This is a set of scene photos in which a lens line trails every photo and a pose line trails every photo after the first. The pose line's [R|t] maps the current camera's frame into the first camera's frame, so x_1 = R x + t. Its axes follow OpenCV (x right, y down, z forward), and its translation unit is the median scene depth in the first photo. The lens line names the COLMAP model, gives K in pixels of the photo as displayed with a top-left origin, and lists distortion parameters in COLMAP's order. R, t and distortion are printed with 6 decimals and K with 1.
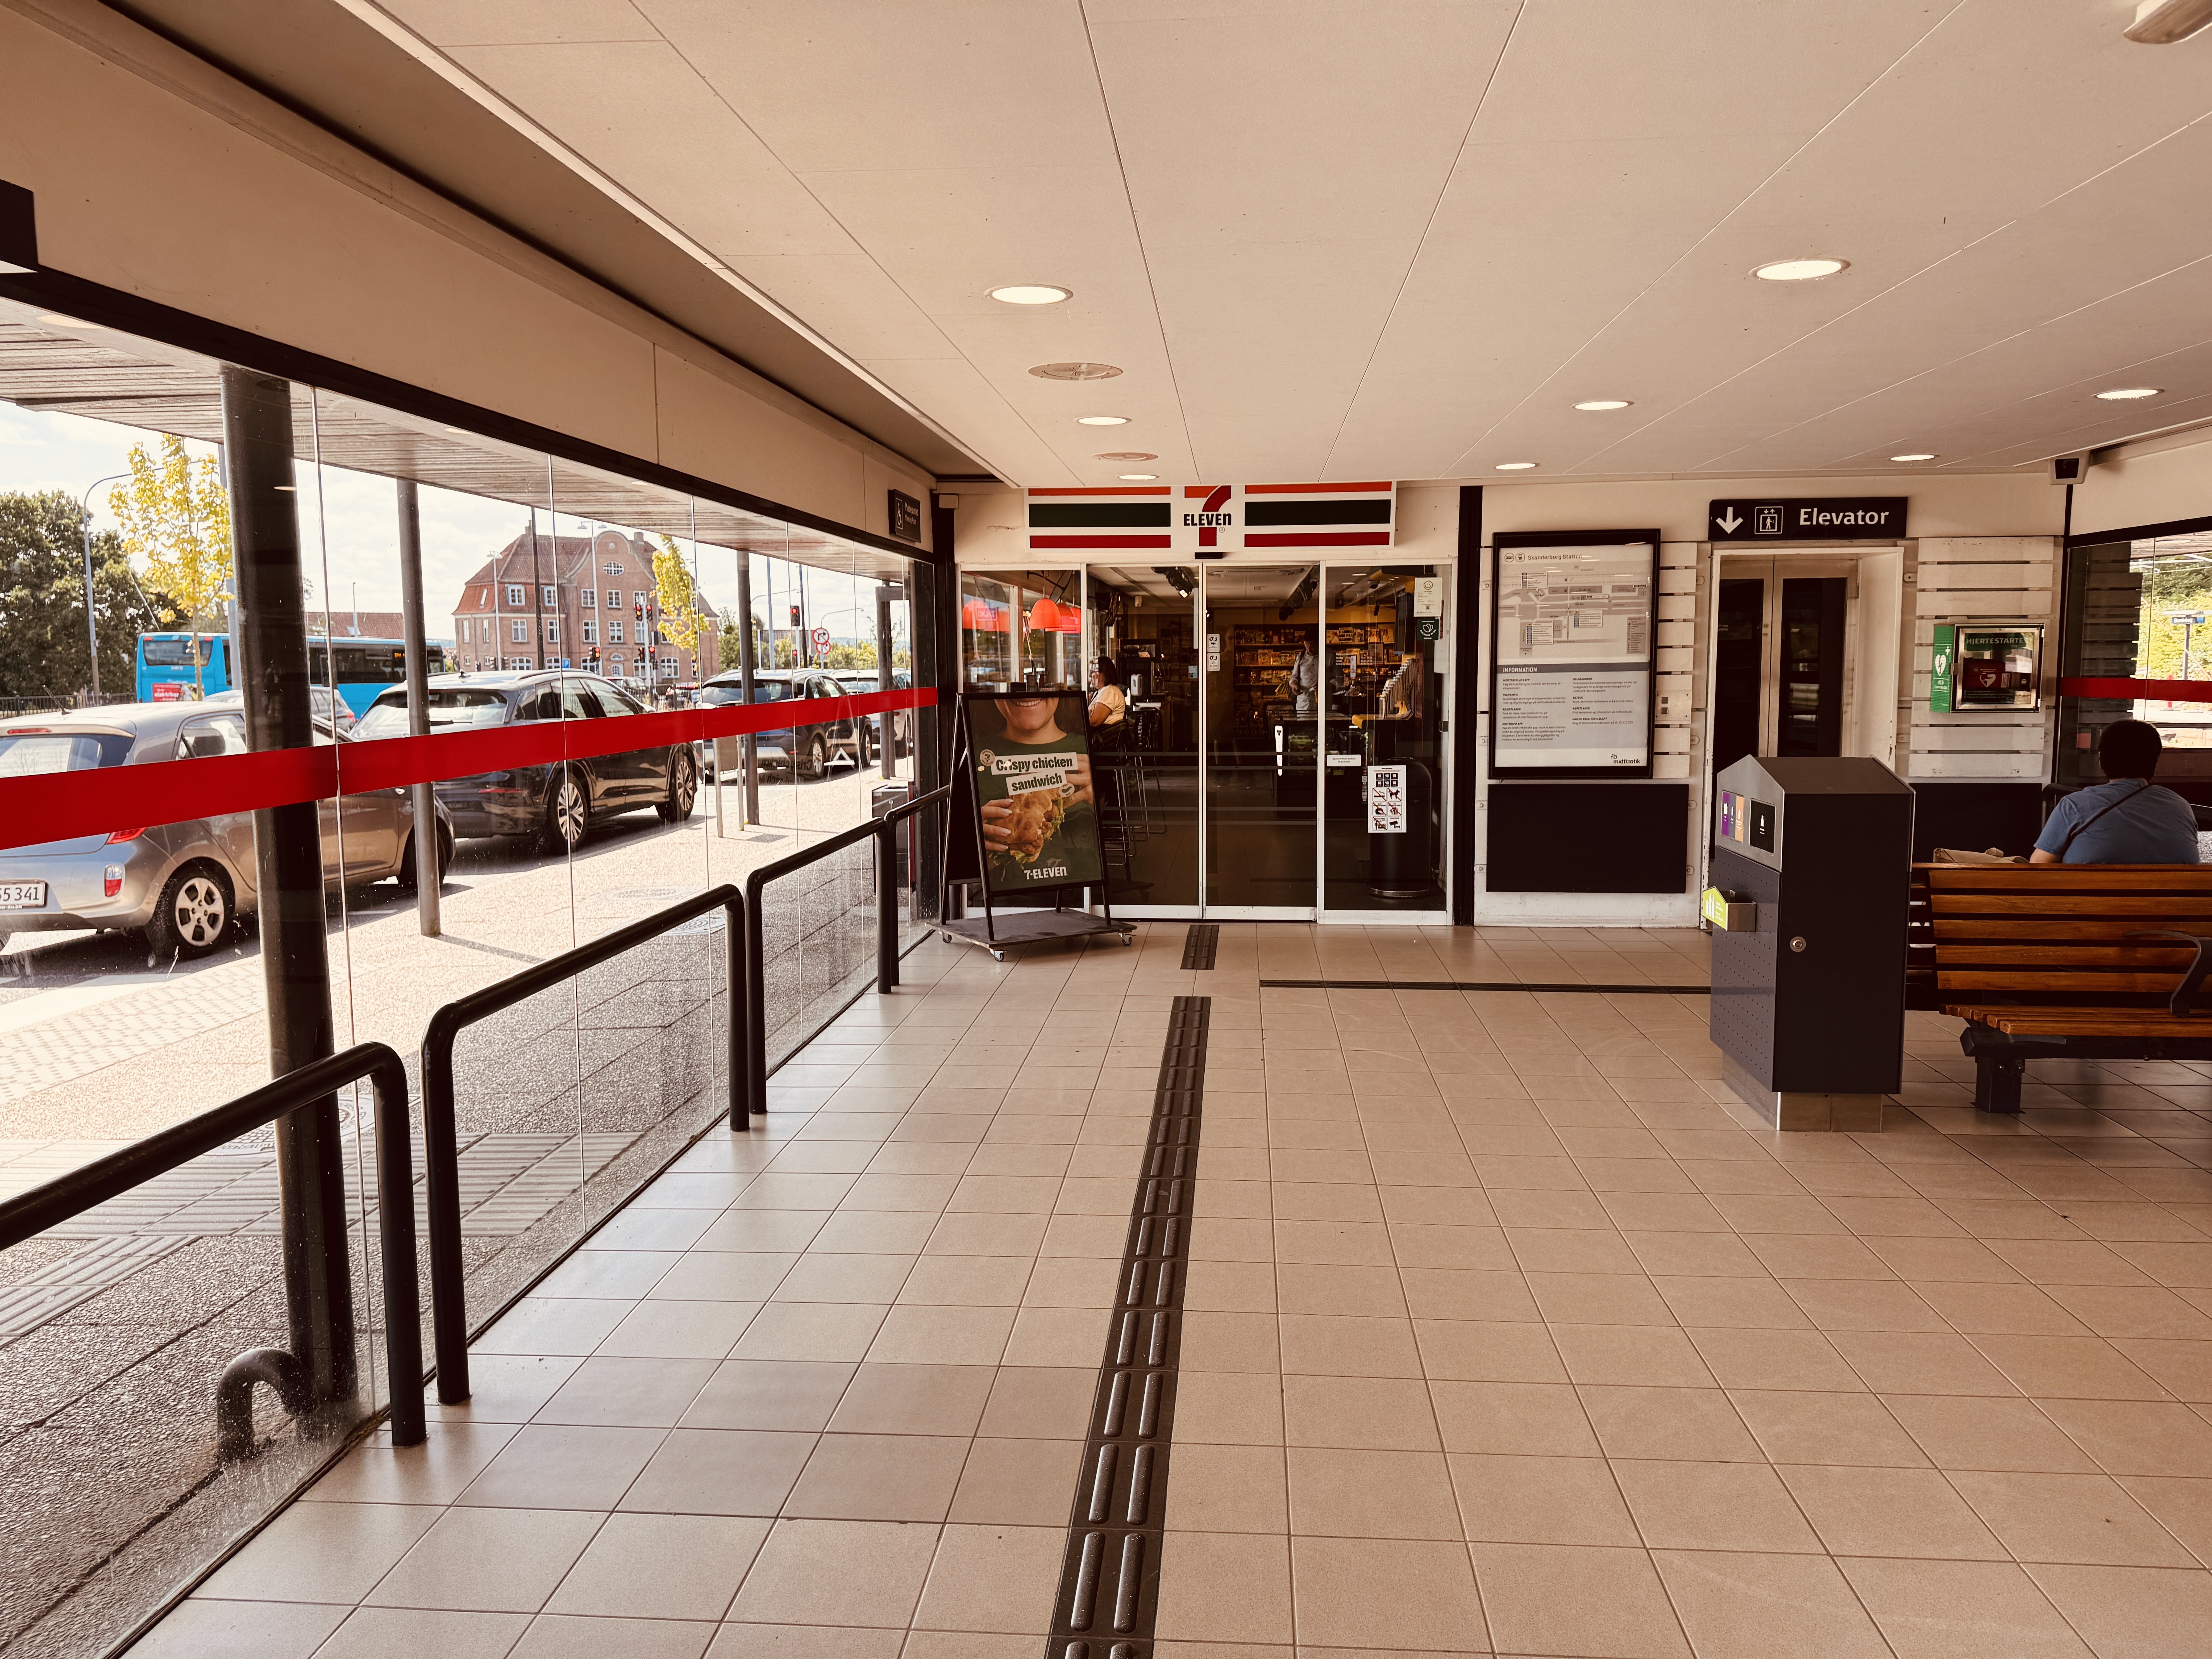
lens RADIAL K [[1546.9, 0, 1116.9], [0, 1546.9, 827.4], [0, 0, 1]] dist [0.062900, -0.009343]
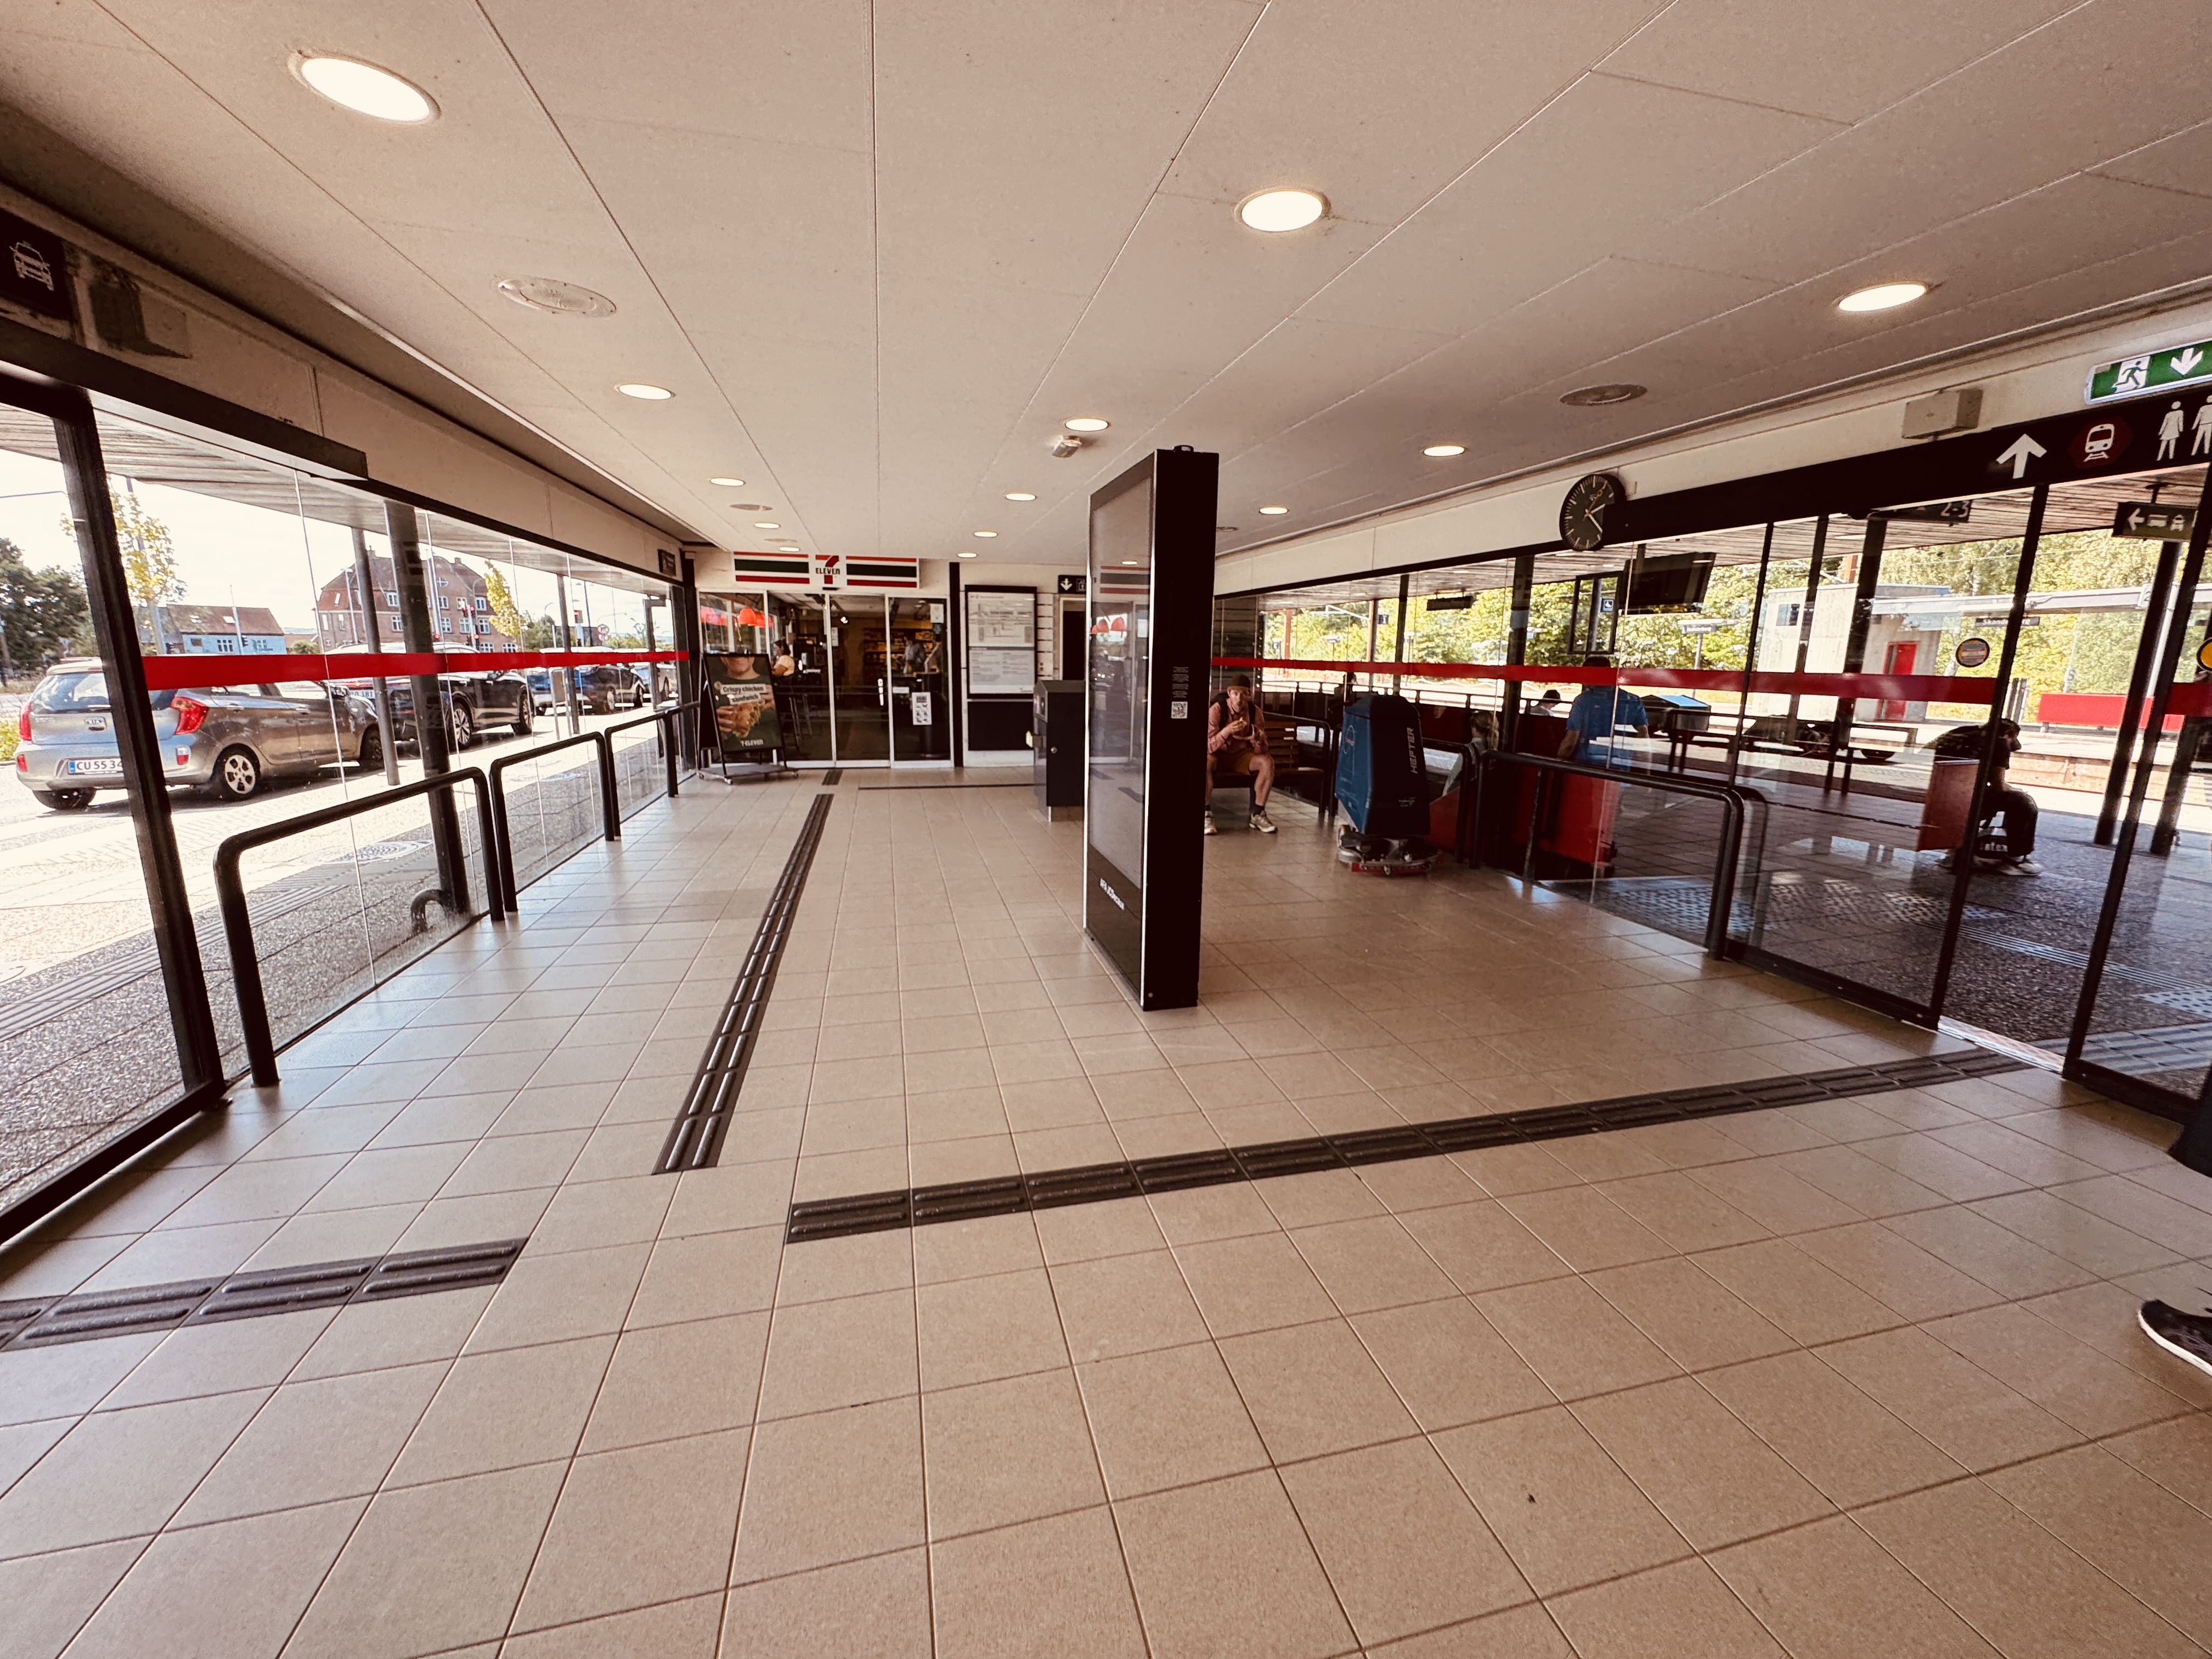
lens RADIAL K [[887.0, 0, 1100.7], [0, 887.0, 838.1], [0, 0, 1]] dist [-0.002691, 0.000933]
pose [[0.949494, -0.043846, 0.310707, 0.021151], [0.013562, 0.994998, 0.098968, 0.042718], [-0.313493, -0.089756, 0.945339, -0.259031]]
